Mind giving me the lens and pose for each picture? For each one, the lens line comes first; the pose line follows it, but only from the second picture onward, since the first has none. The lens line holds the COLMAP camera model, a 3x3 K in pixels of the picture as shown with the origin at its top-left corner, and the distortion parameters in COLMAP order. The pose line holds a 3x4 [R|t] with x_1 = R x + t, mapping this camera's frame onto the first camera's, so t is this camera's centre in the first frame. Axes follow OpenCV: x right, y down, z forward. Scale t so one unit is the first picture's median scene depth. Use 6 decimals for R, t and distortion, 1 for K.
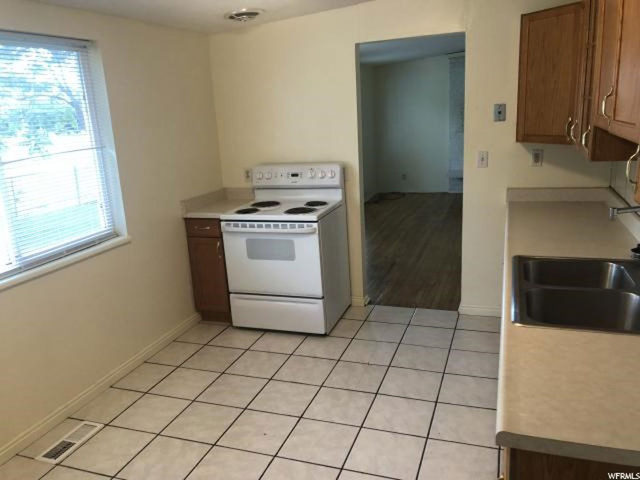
lens RADIAL K [[517.6, 0, 320.0], [0, 517.6, 240.0], [0, 0, 1]] dist [0.096982, -0.117142]
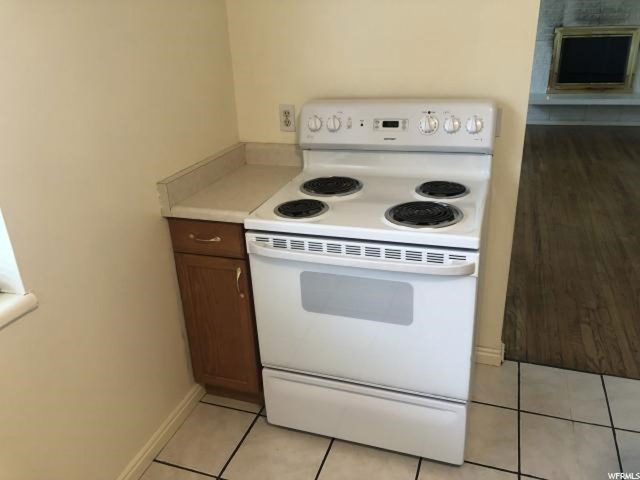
lens RADIAL K [[517.6, 0, 320.0], [0, 517.6, 240.0], [0, 0, 1]] dist [0.096982, -0.117142]
pose [[0.999899, 0.006100, 0.012852, -0.125818], [-0.008032, 0.987714, 0.156069, -0.097816], [-0.011742, -0.156156, 0.987663, 0.523100]]
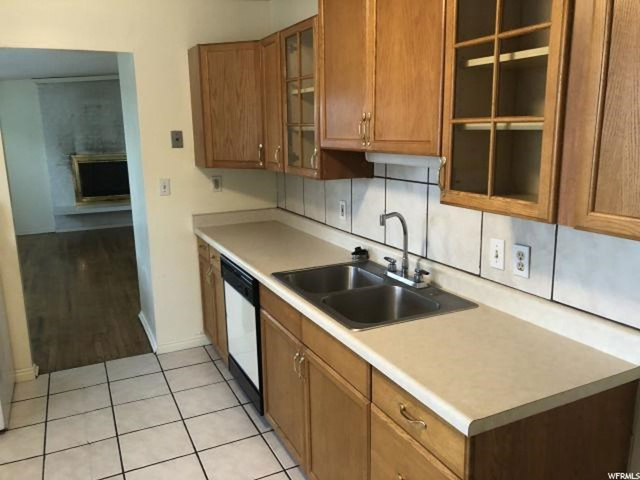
lens RADIAL K [[520.3, 0, 320.0], [0, 520.3, 240.0], [0, 0, 1]] dist [0.034843, -0.011633]
pose [[0.701952, -0.104435, 0.704526, -0.166231], [0.152700, 0.988257, -0.005649, -0.009088], [-0.695662, 0.111546, 0.709656, 0.129348]]
